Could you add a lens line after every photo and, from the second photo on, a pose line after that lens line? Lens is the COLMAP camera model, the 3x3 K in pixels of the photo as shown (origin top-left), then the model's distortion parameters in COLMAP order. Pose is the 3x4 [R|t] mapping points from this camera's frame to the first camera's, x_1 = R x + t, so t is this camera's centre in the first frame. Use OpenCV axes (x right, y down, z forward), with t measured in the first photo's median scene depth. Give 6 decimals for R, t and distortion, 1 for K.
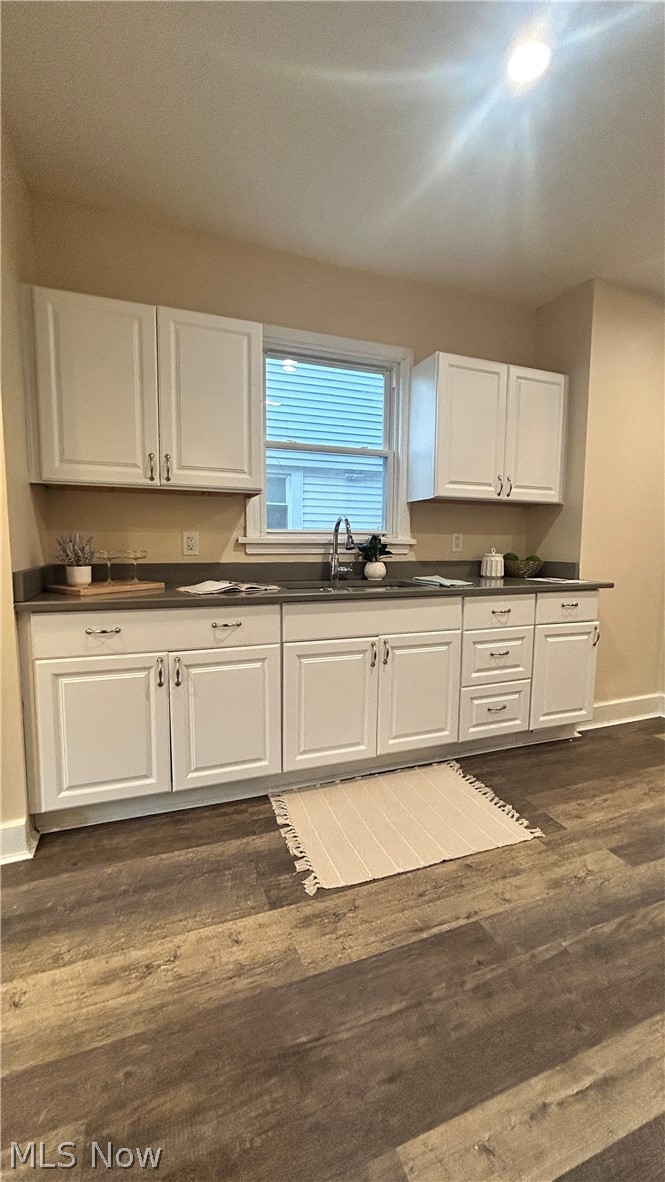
lens RADIAL K [[476.3, 0, 333.4], [0, 476.3, 590.3], [0, 0, 1]] dist [0.000160, 0.000413]
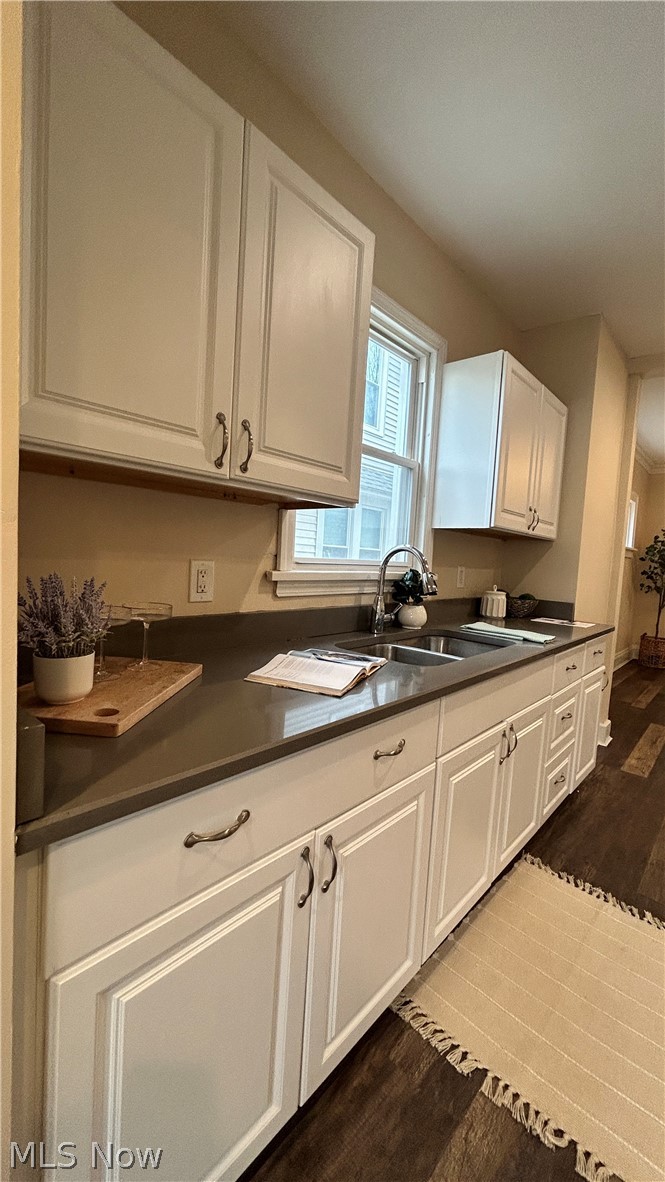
lens RADIAL K [[476.3, 0, 333.4], [0, 476.3, 590.3], [0, 0, 1]] dist [0.000160, 0.000413]
pose [[0.887414, 0.009238, 0.460881, -0.500496], [-0.004268, 0.999921, -0.011825, -0.097042], [-0.460954, 0.008526, 0.887383, 0.505746]]
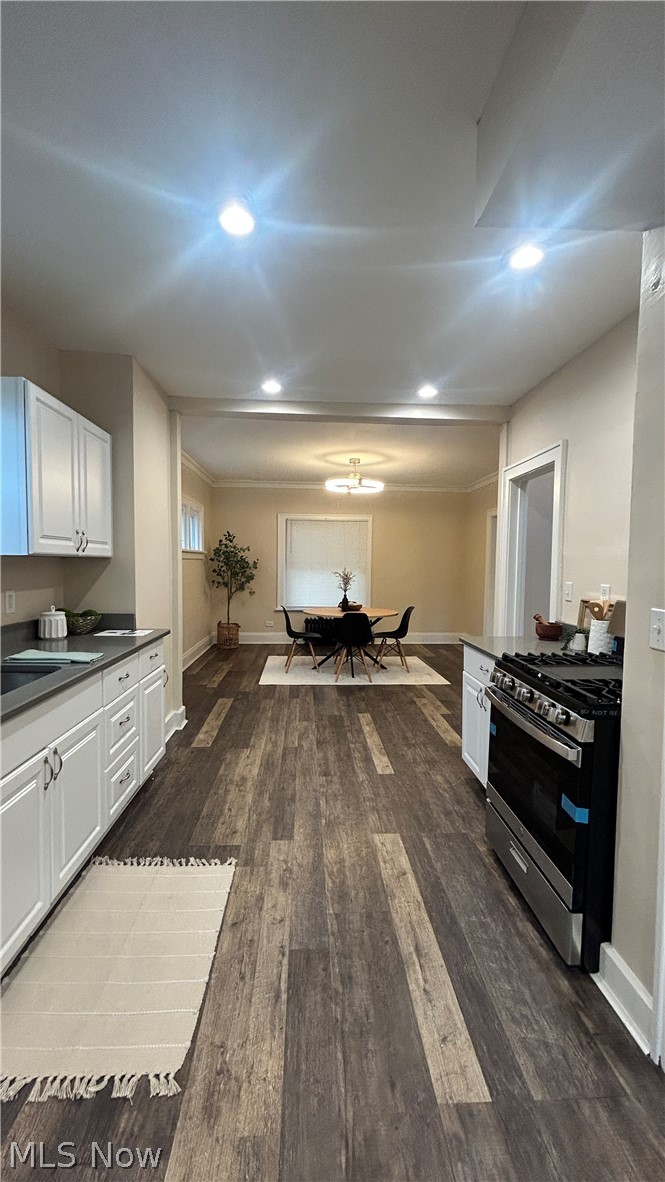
lens RADIAL K [[476.3, 0, 333.4], [0, 476.3, 590.3], [0, 0, 1]] dist [0.000160, 0.000413]
pose [[0.301292, -0.055786, 0.951899, -0.505660], [0.085781, 0.995825, 0.031209, -0.145196], [-0.949666, 0.072252, 0.304820, 0.336537]]
